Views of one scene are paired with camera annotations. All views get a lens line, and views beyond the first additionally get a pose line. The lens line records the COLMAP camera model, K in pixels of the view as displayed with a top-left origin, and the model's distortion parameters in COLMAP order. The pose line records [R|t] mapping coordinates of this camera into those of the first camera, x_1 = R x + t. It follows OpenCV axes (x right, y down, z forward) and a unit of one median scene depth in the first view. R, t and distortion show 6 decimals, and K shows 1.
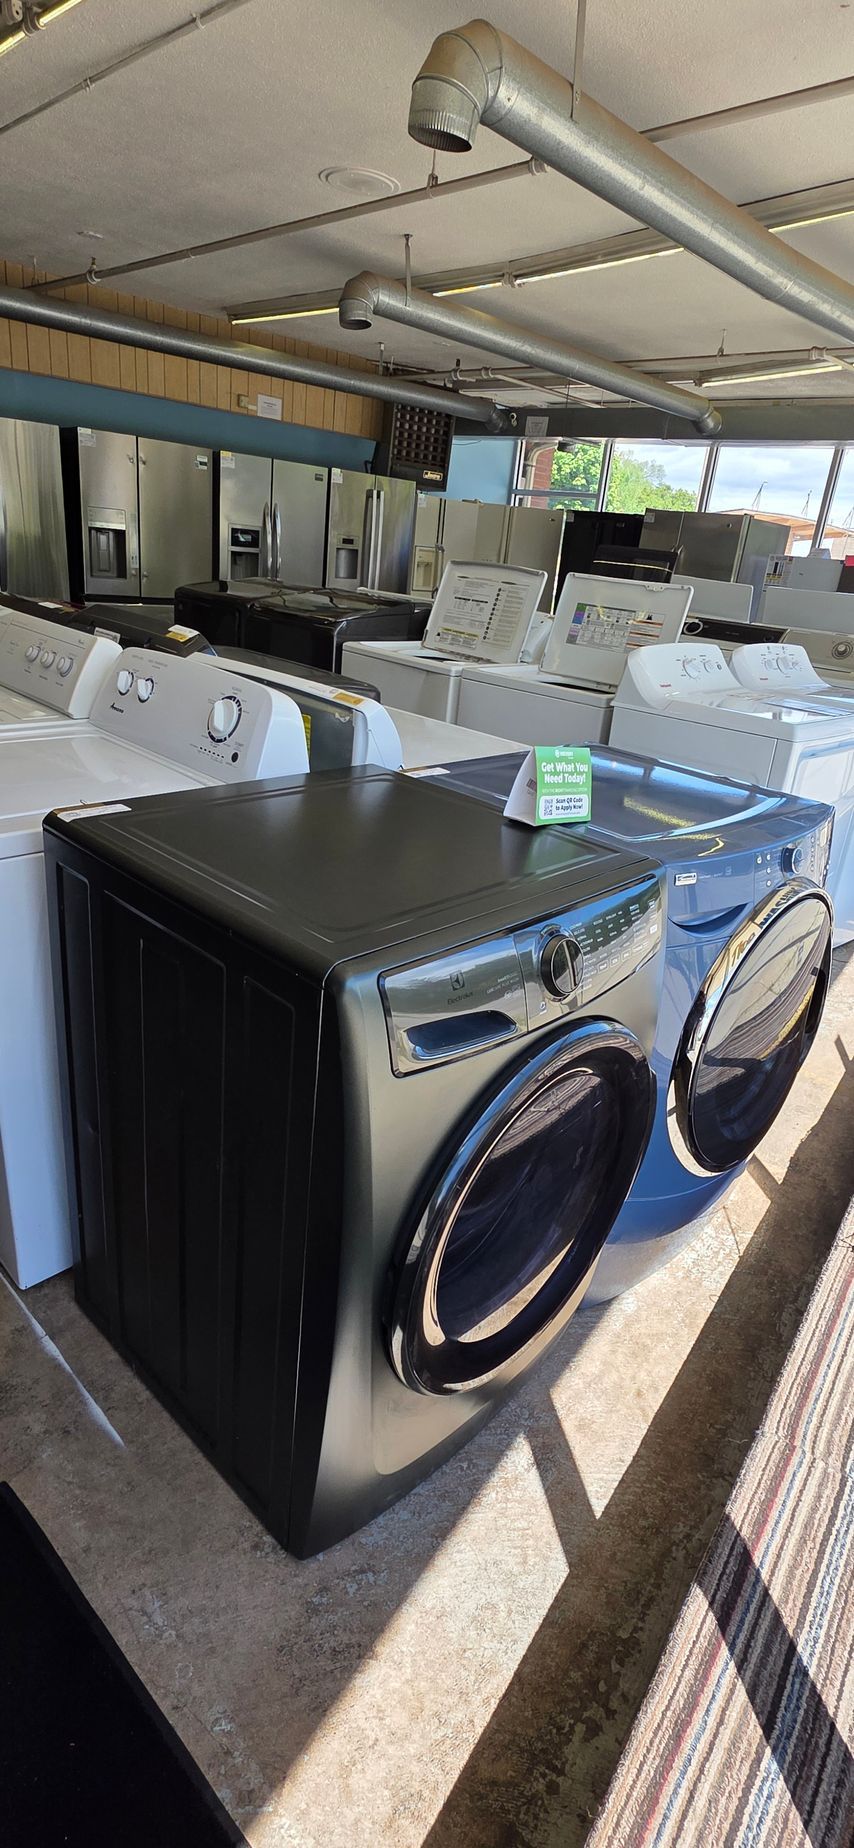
lens RADIAL K [[914.5, 0, 427.0], [0, 914.5, 924.0], [0, 0, 1]] dist [0.017100, 0.000740]
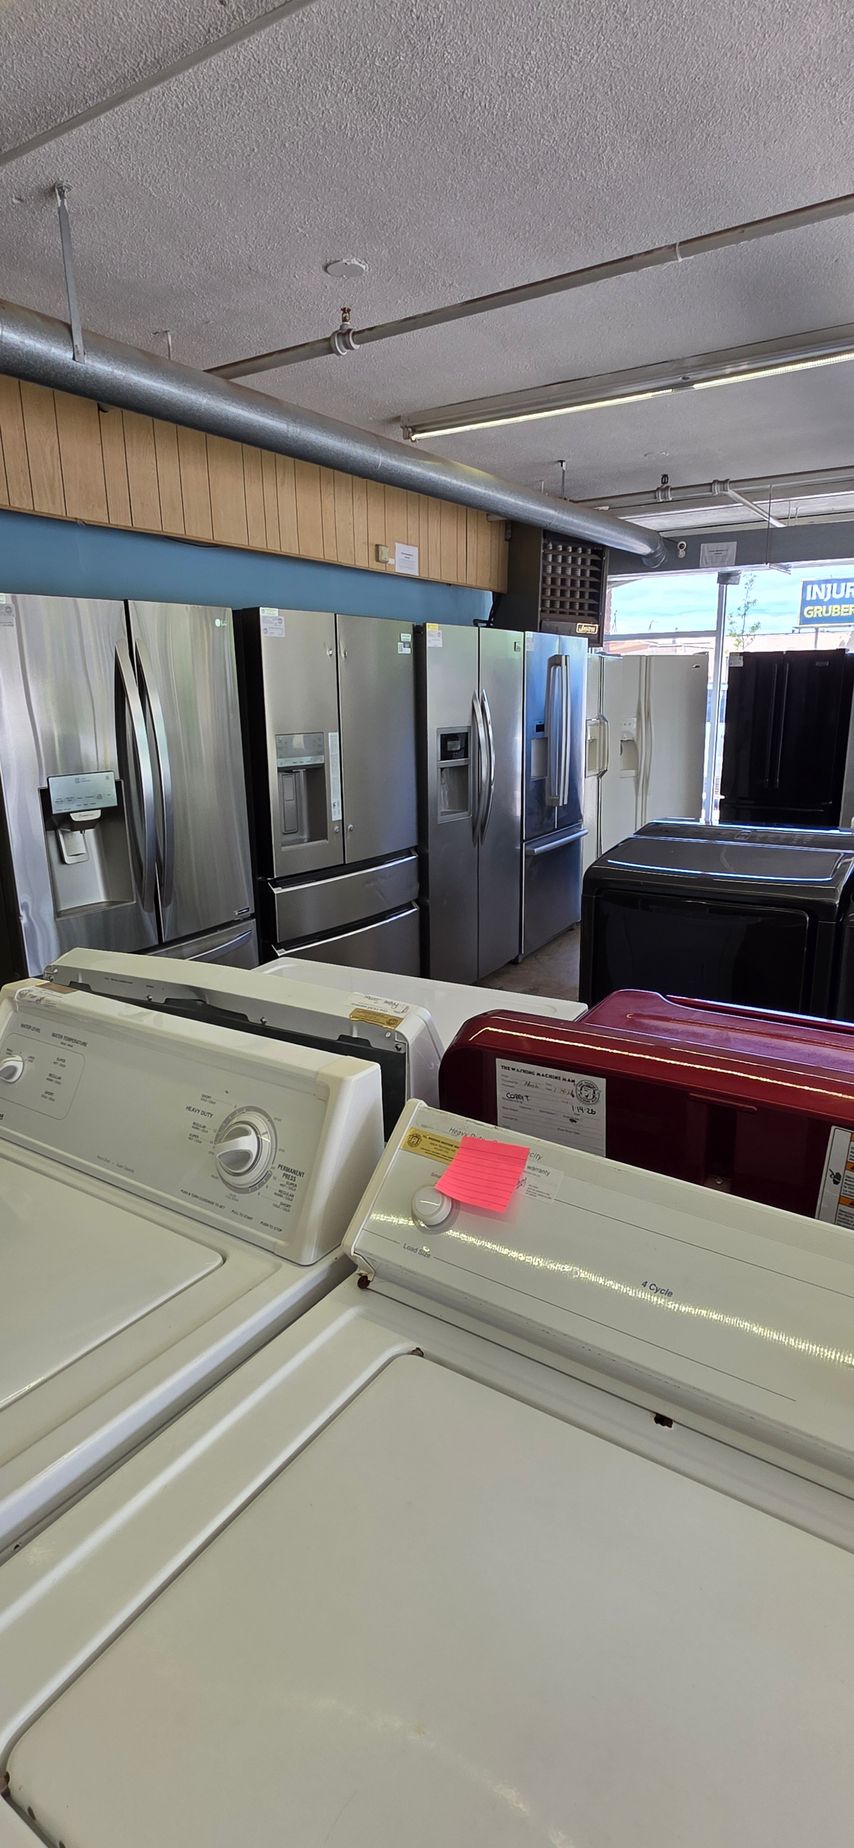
lens RADIAL K [[921.6, 0, 427.0], [0, 921.6, 924.0], [0, 0, 1]] dist [0.002394, 0.000494]
pose [[0.971175, -0.156153, 0.180098, -0.319508], [0.179806, 0.975928, -0.123427, -0.201113], [-0.156490, 0.152252, 0.975874, 0.354842]]
